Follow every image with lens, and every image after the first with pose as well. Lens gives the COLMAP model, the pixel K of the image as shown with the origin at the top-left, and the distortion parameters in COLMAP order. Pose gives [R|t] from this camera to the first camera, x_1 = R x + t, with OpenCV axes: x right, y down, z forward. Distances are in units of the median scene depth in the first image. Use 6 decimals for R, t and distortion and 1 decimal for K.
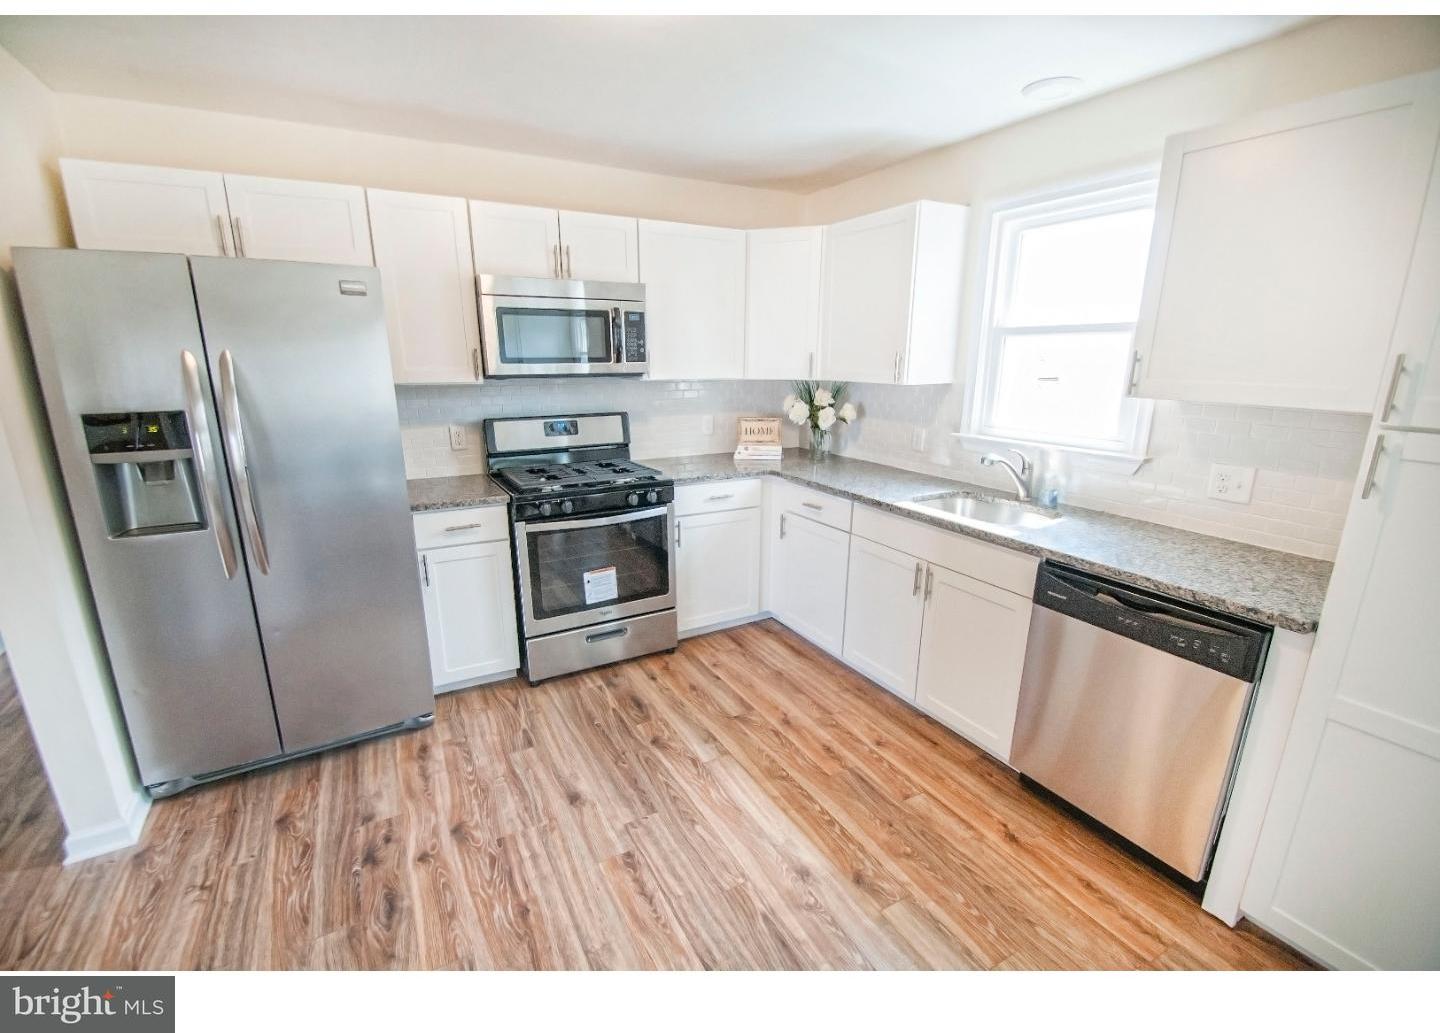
lens RADIAL K [[637.3, 0, 744.1], [0, 637.3, 520.7], [0, 0, 1]] dist [0.001153, -0.015724]
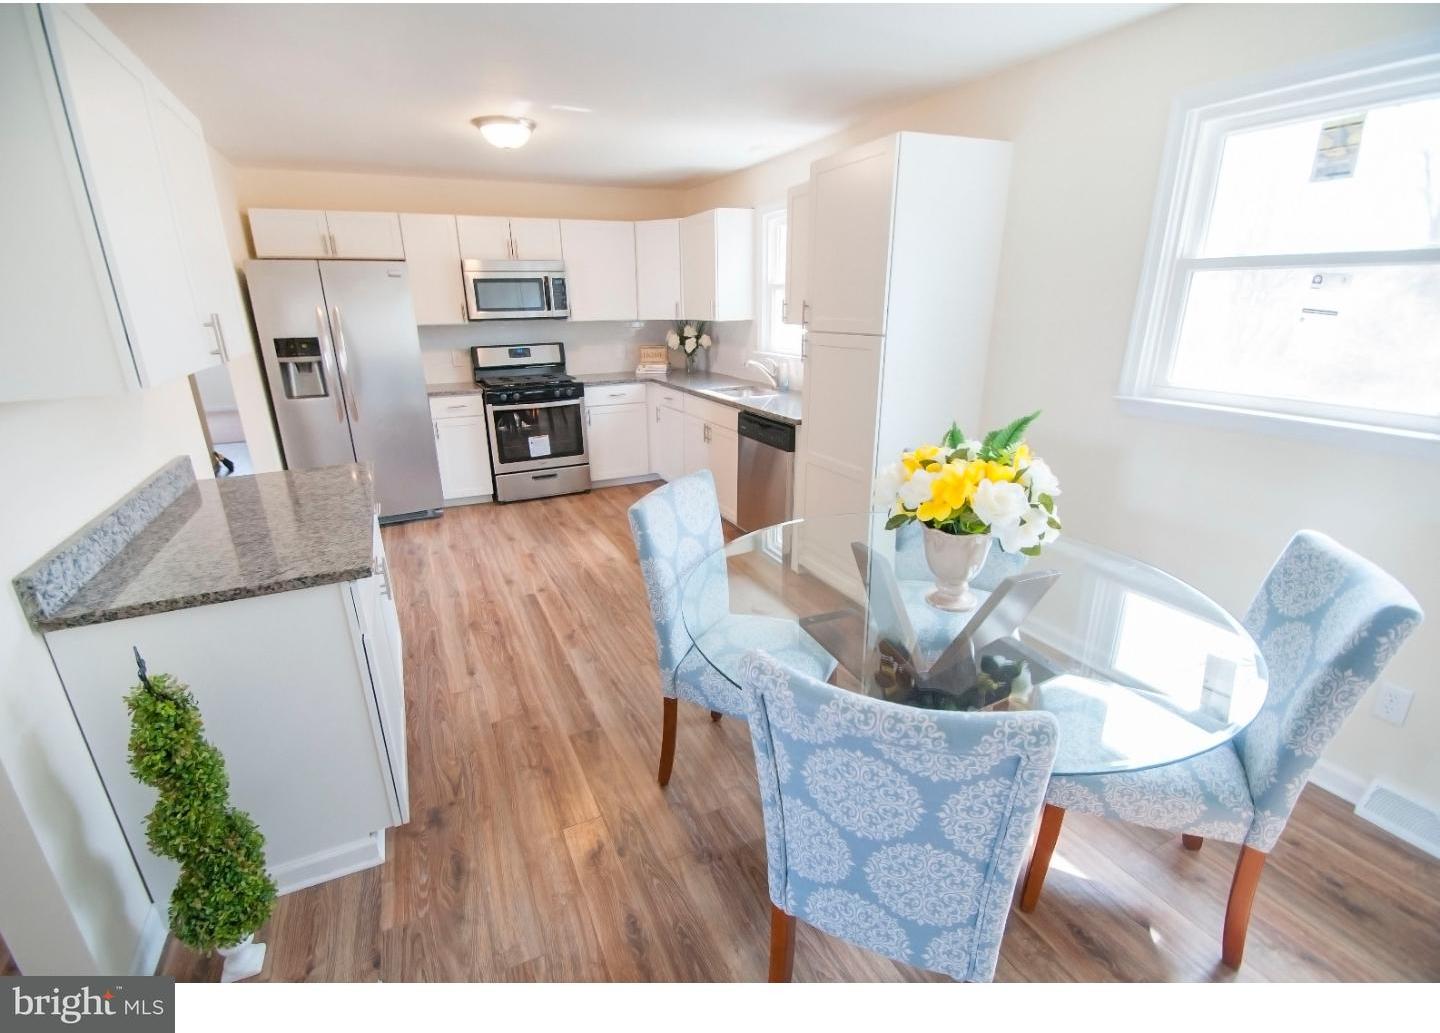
lens RADIAL K [[647.5, 0, 720.0], [0, 647.5, 516.5], [0, 0, 1]] dist [-0.001455, -0.000002]
pose [[0.996431, 0.008915, -0.083933, 0.390917], [-0.003246, 0.997718, 0.067439, 0.169772], [0.084343, -0.066926, 0.994187, -0.663448]]
